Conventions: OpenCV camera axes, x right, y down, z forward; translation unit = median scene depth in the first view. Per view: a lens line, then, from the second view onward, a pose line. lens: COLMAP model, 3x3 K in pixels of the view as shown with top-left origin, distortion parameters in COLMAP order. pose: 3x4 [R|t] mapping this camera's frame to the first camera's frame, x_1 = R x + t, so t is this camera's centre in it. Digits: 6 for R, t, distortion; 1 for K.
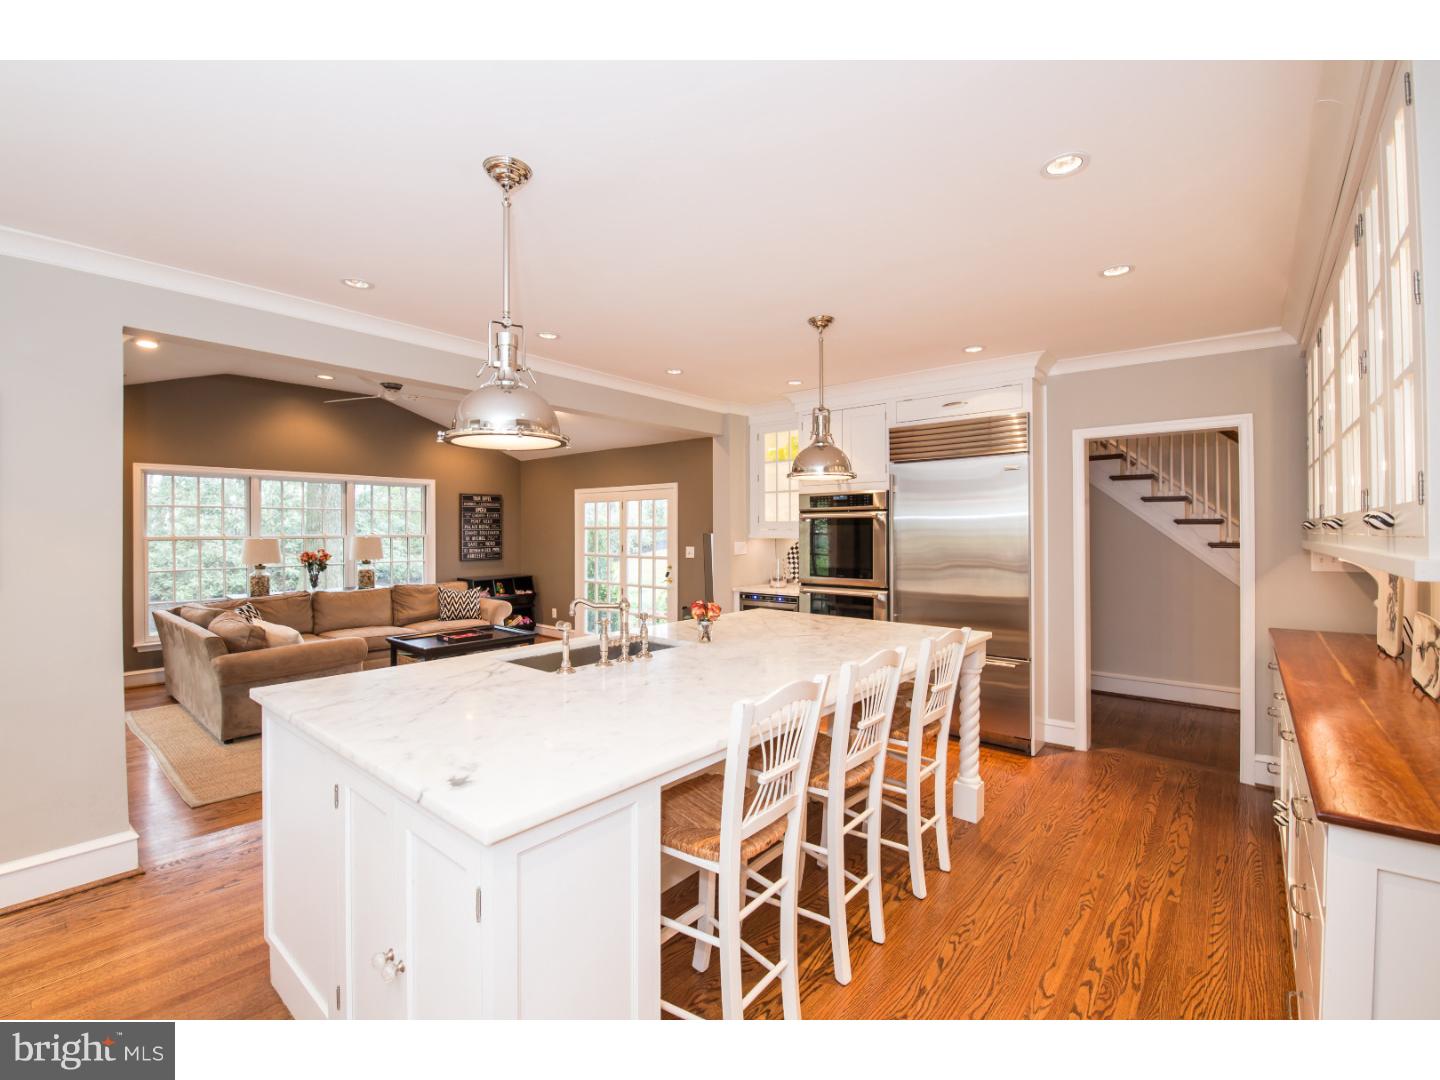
lens RADIAL K [[624.6, 0, 720.0], [0, 624.6, 540.0], [0, 0, 1]] dist [0.000147, 0.000061]
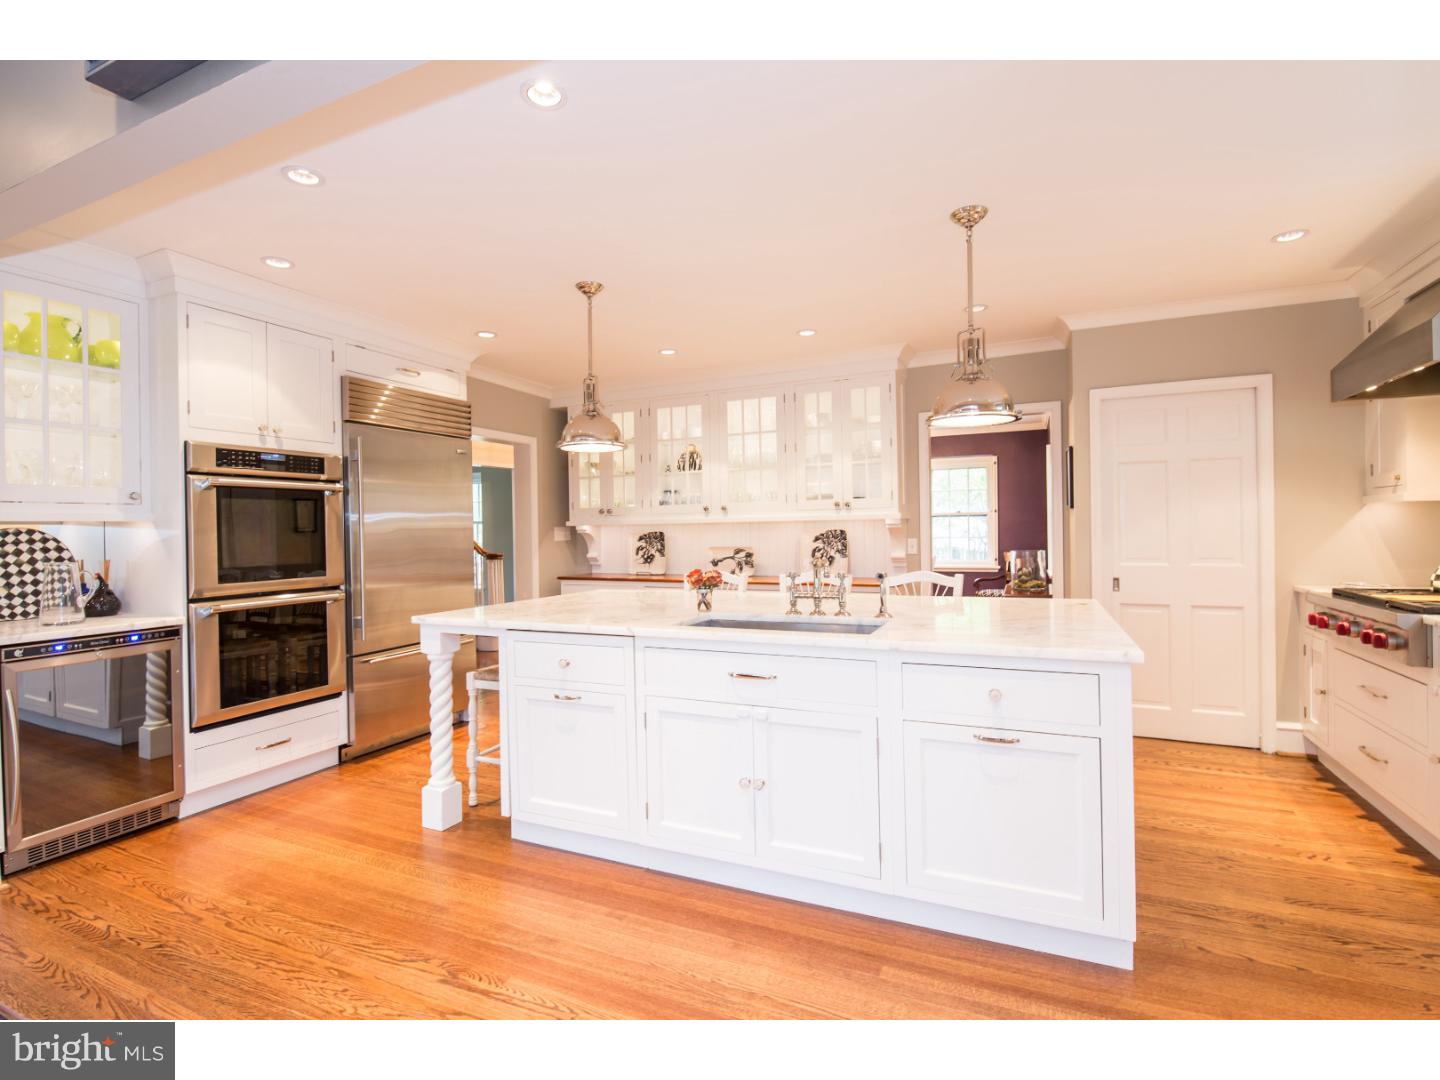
lens RADIAL K [[685.9, 0, 722.7], [0, 685.9, 534.3], [0, 0, 1]] dist [0.018925, -0.020091]
pose [[-0.263307, 0.001930, 0.964710, -0.630729], [0.033162, 0.999425, 0.007051, 0.023785], [-0.964142, 0.033848, -0.263219, 0.746848]]
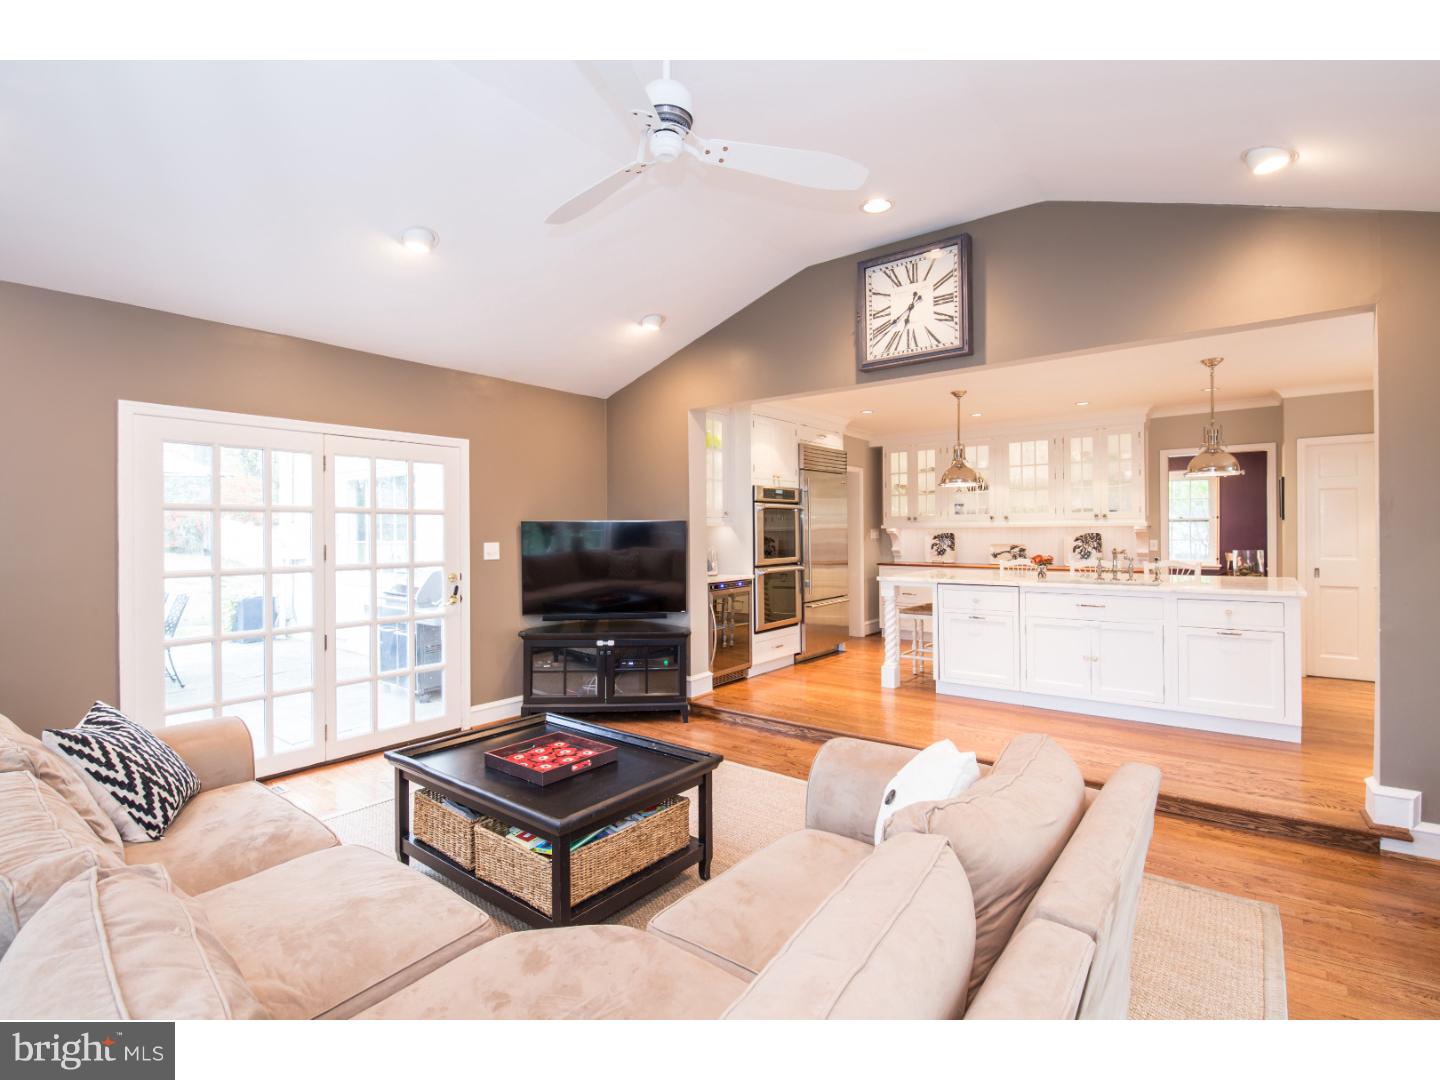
lens RADIAL K [[685.9, 0, 722.7], [0, 685.9, 534.3], [0, 0, 1]] dist [0.018925, -0.020091]
pose [[-0.030273, -0.000743, 0.999541, -1.148046], [0.024721, 0.999693, 0.001491, 0.010460], [-0.999236, 0.024754, -0.030245, 1.164200]]
